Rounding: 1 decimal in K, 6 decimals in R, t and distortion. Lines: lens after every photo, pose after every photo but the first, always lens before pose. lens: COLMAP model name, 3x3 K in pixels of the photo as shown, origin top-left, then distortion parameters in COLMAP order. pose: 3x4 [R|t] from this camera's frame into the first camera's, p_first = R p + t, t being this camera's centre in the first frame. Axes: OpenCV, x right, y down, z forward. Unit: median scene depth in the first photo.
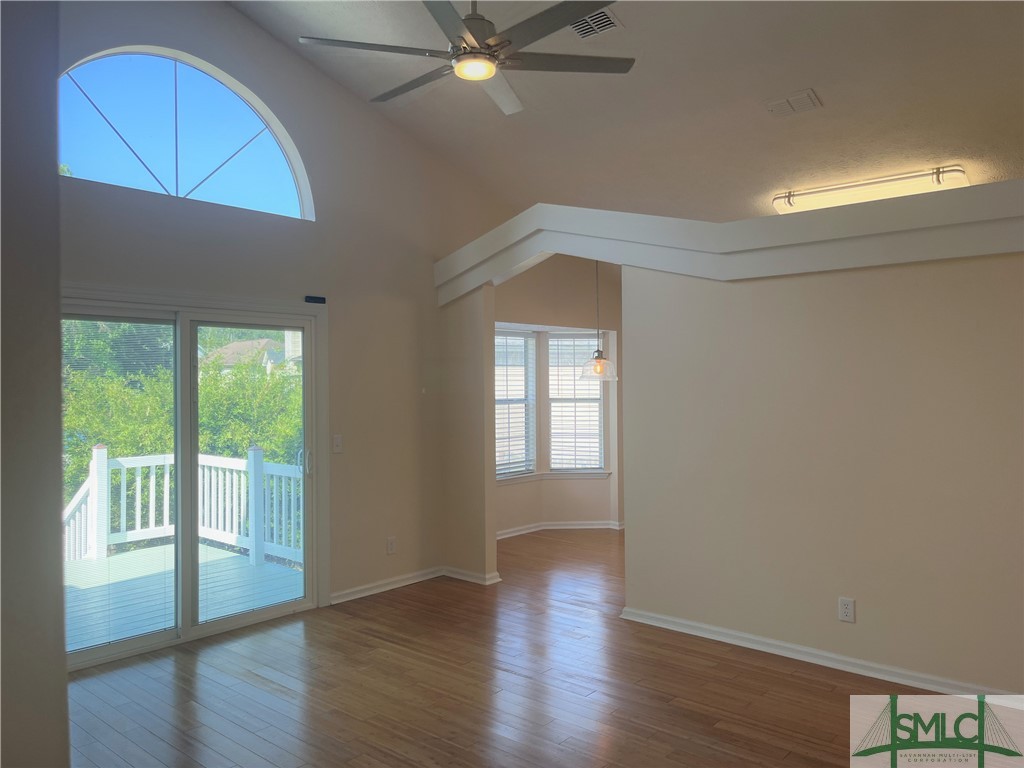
lens RADIAL K [[789.5, 0, 536.4], [0, 789.5, 388.5], [0, 0, 1]] dist [0.040715, -0.003634]
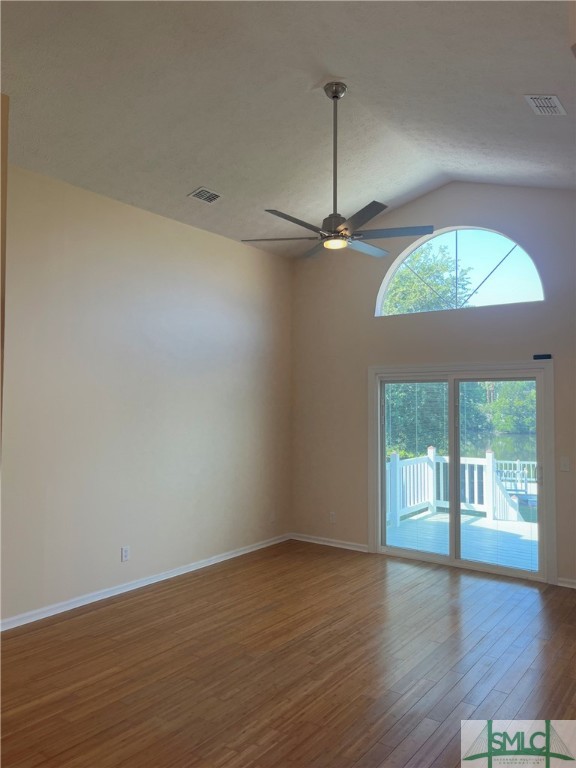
lens RADIAL K [[592.1, 0, 288.0], [0, 592.1, 384.0], [0, 0, 1]] dist [0.040715, -0.003634]
pose [[0.087806, -0.036613, -0.995464, 0.536417], [-0.017630, 0.999111, -0.038303, -0.012653], [0.995982, 0.020913, 0.087083, 0.349290]]
